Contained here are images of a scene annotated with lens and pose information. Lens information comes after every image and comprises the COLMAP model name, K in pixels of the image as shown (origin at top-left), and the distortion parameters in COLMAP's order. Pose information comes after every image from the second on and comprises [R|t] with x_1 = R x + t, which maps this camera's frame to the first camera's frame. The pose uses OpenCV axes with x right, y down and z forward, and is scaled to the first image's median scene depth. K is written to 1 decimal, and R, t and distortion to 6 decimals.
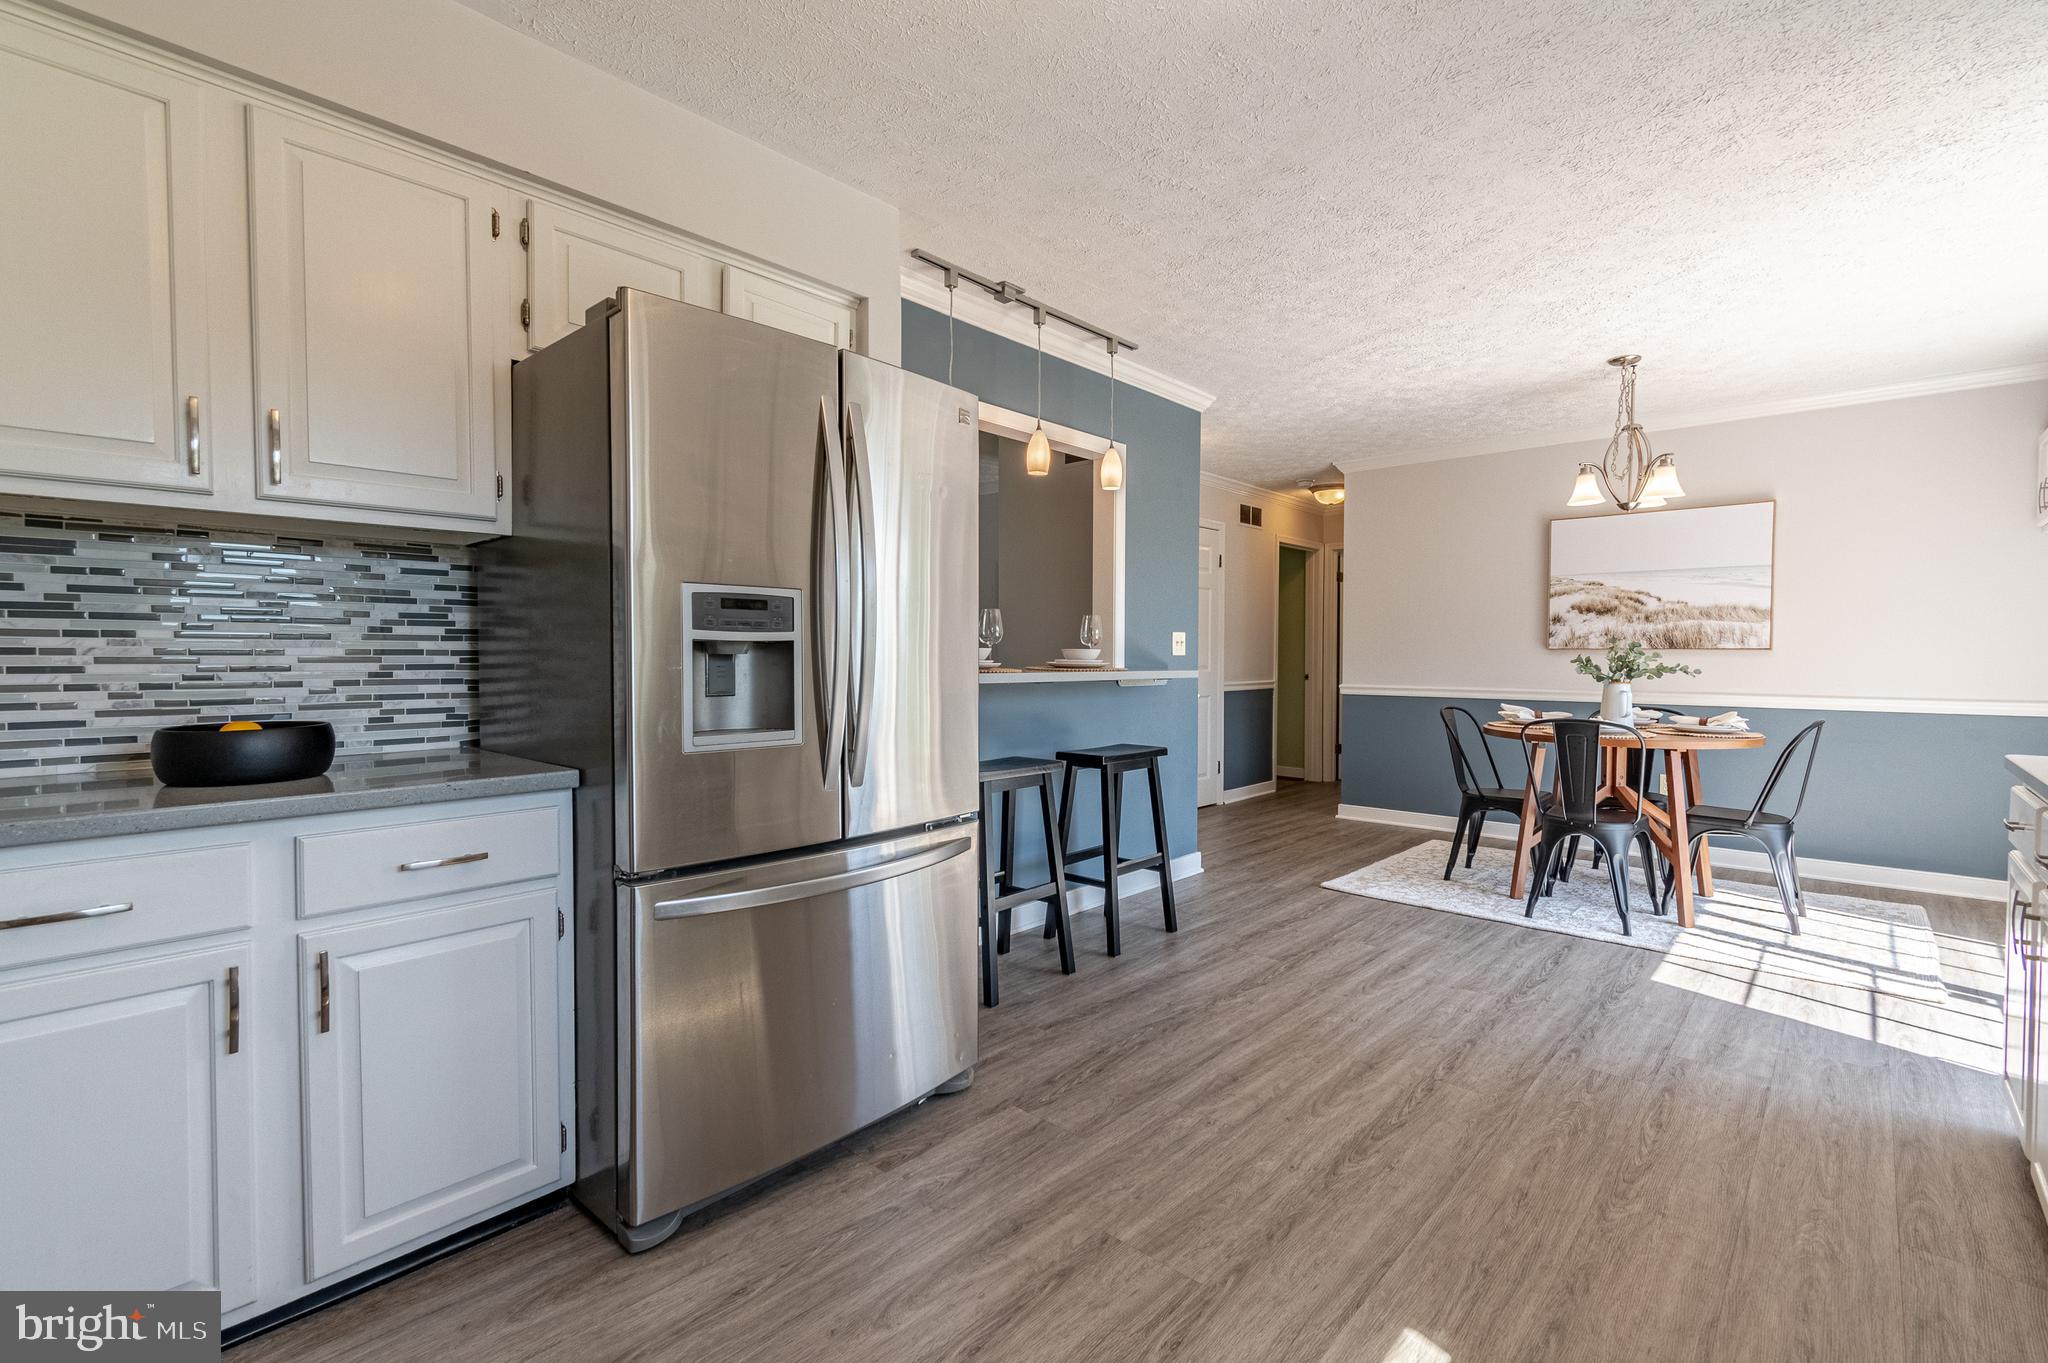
lens RADIAL K [[917.0, 0, 1008.5], [0, 917.0, 668.8], [0, 0, 1]] dist [0.000284, 0.000129]
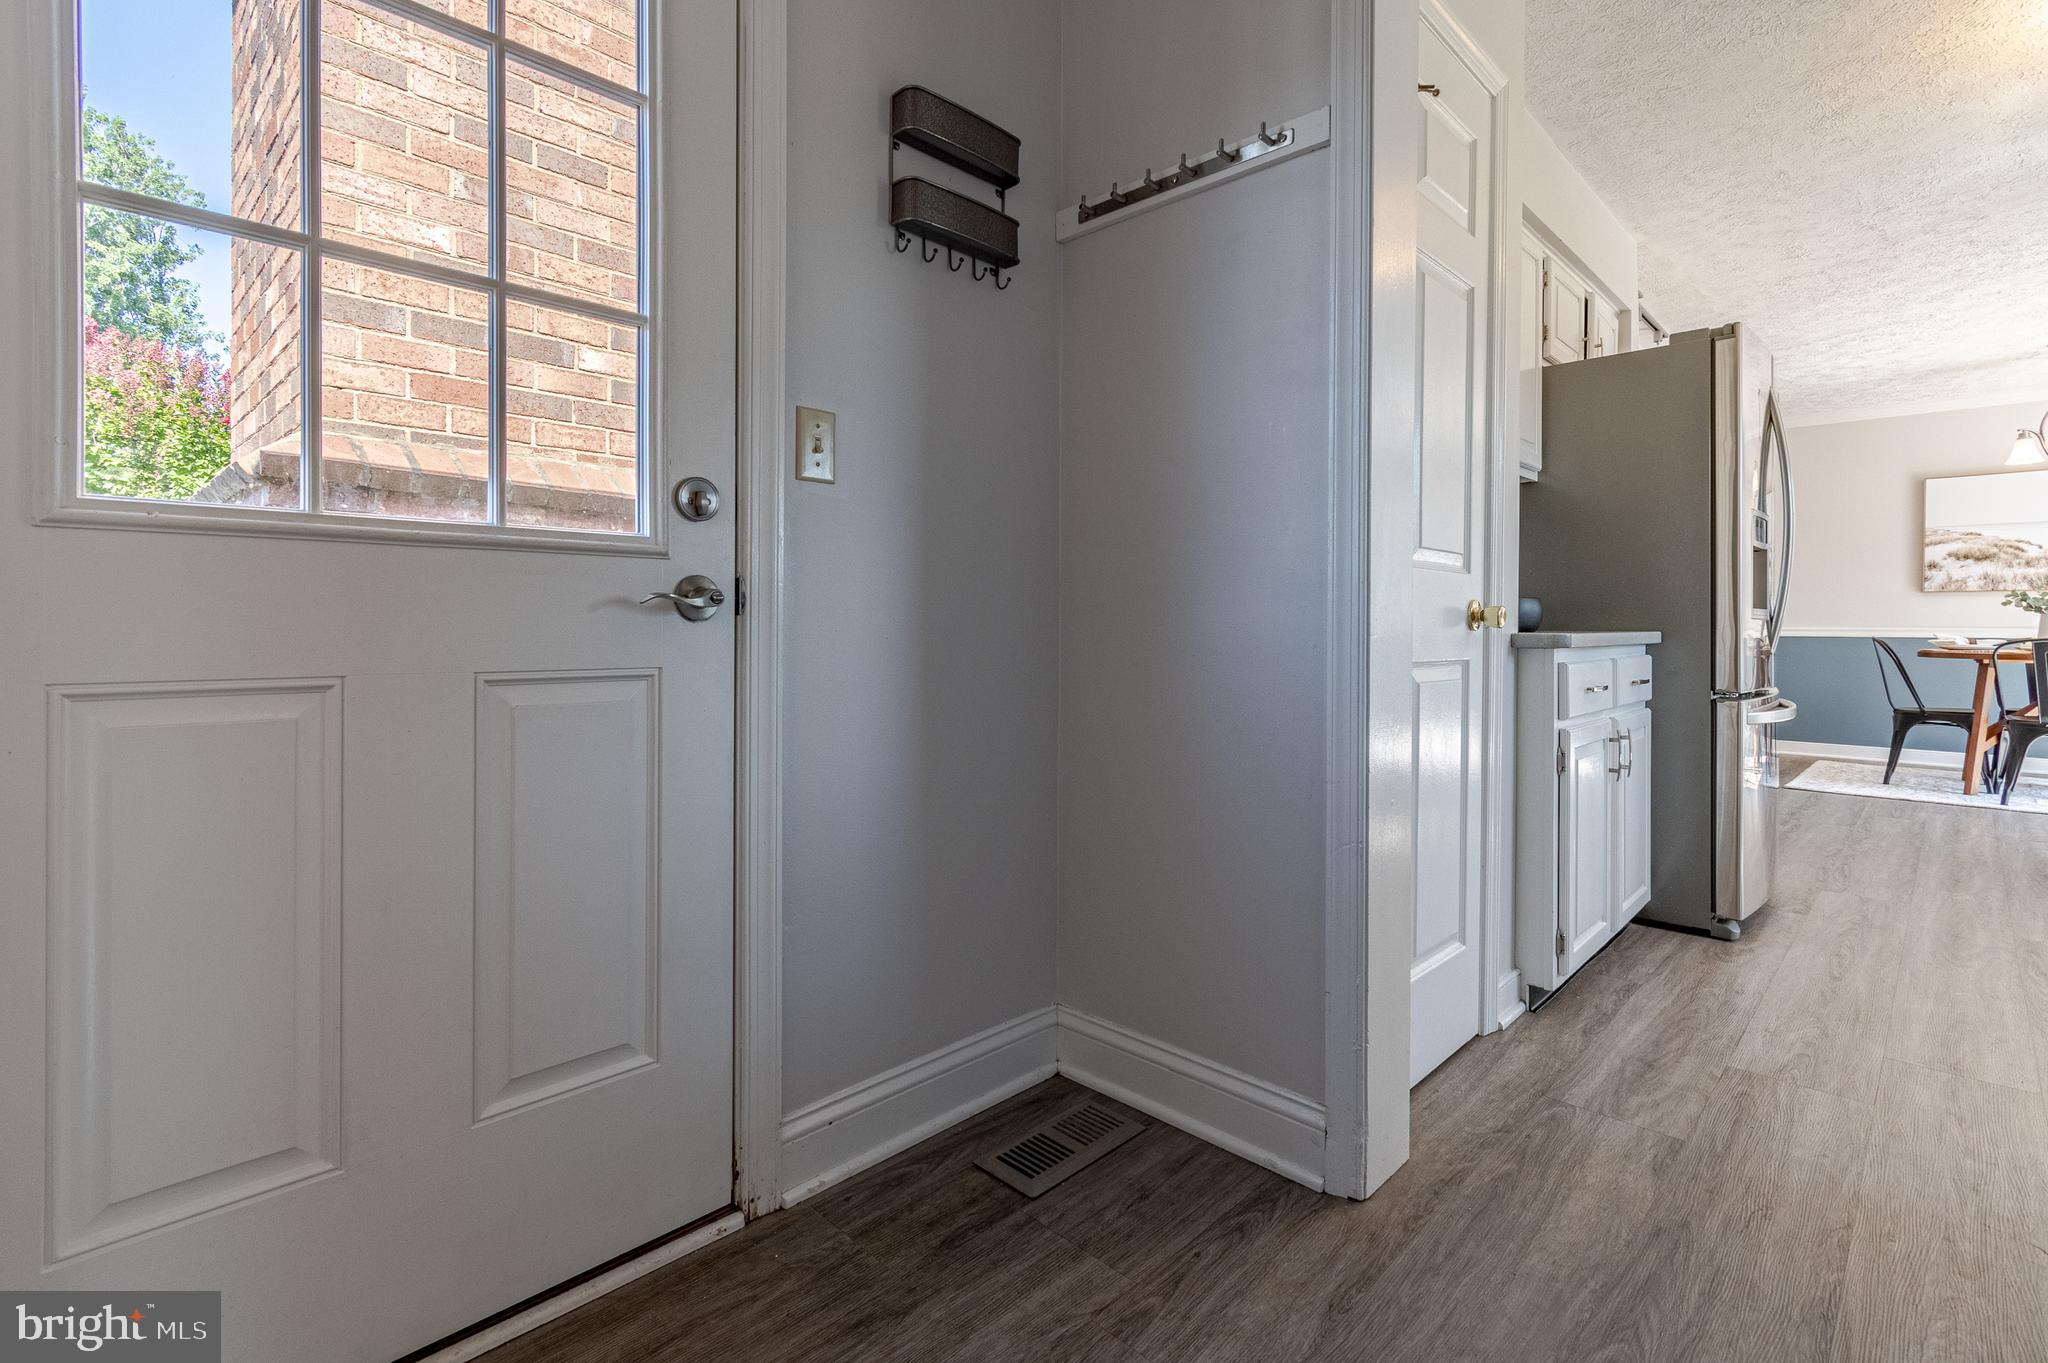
lens RADIAL K [[949.7, 0, 1022.1], [0, 949.7, 626.8], [0, 0, 1]] dist [-0.001356, -0.000123]
pose [[0.999709, 0.001817, -0.024064, -0.755637], [-0.002145, 0.999905, -0.013585, 0.060757], [0.024037, 0.013632, 0.999618, -0.304267]]
